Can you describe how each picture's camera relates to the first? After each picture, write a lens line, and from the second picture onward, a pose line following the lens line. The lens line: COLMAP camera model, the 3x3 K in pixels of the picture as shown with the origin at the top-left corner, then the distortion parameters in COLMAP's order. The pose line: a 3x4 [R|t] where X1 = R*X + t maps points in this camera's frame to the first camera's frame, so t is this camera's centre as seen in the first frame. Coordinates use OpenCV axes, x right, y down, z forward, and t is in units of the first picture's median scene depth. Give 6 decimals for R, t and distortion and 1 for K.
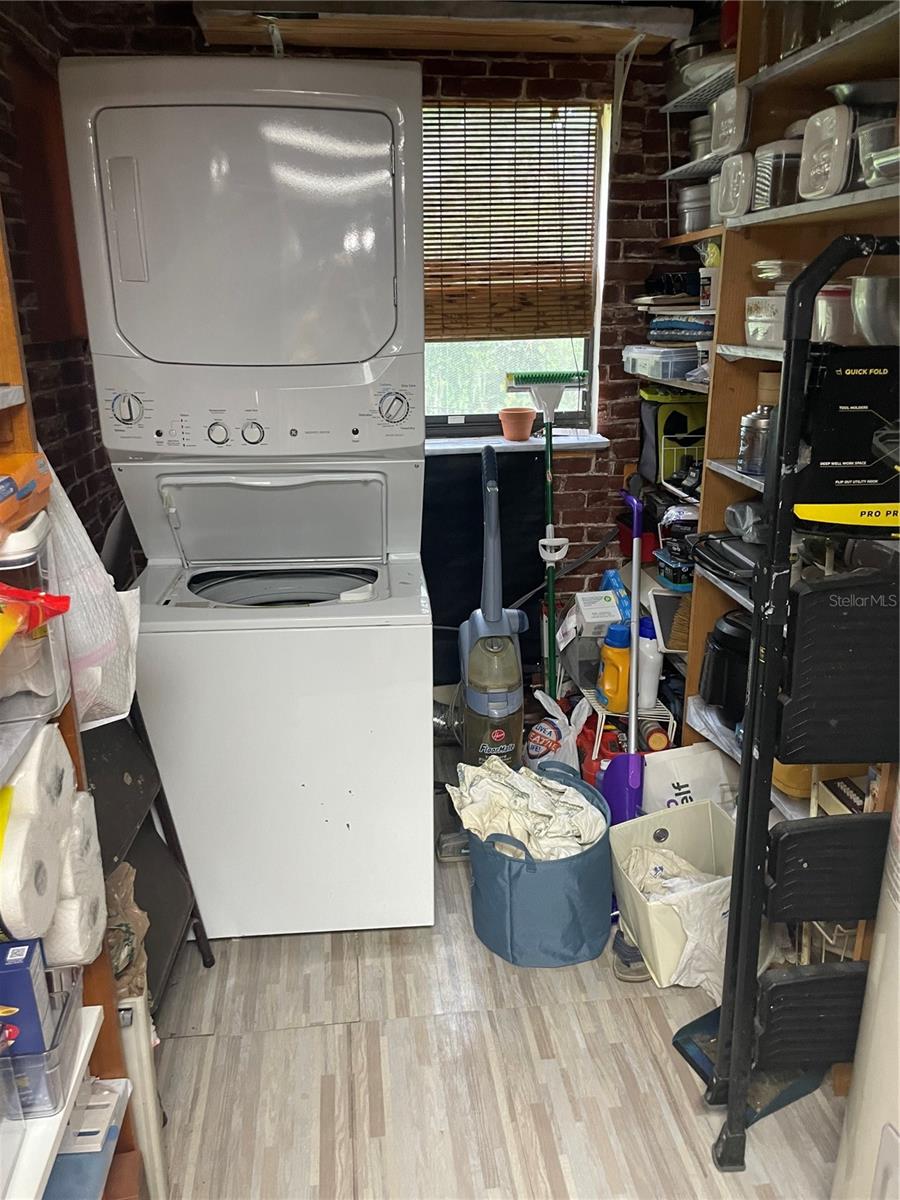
lens RADIAL K [[937.1, 0, 449.6], [0, 937.1, 600.6], [0, 0, 1]] dist [0.027020, -0.031418]
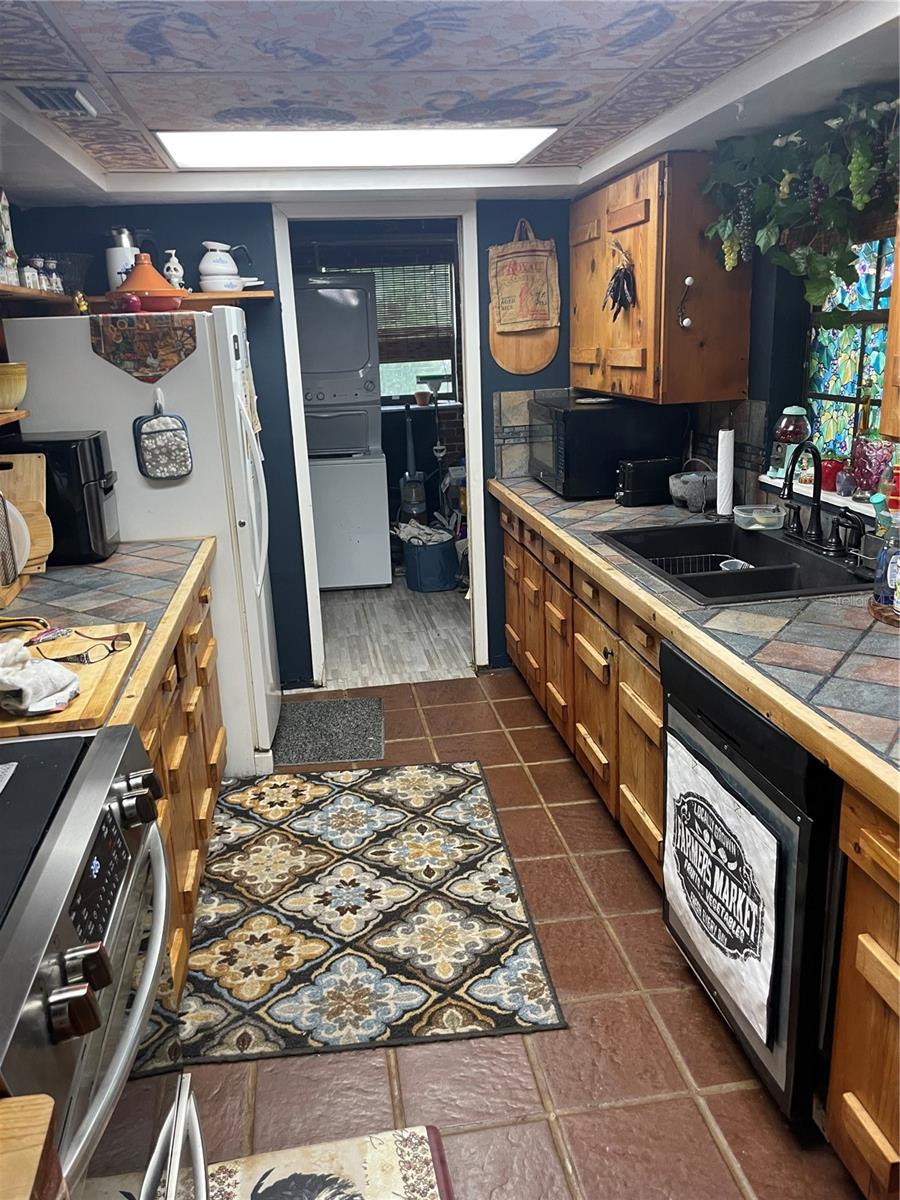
lens RADIAL K [[937.1, 0, 450.0], [0, 937.1, 596.5], [0, 0, 1]] dist [0.027020, -0.031418]
pose [[0.998631, -0.040103, 0.033585, 0.047655], [0.041128, 0.998691, -0.030416, 0.394410], [-0.032322, 0.031756, 0.998973, -1.366171]]
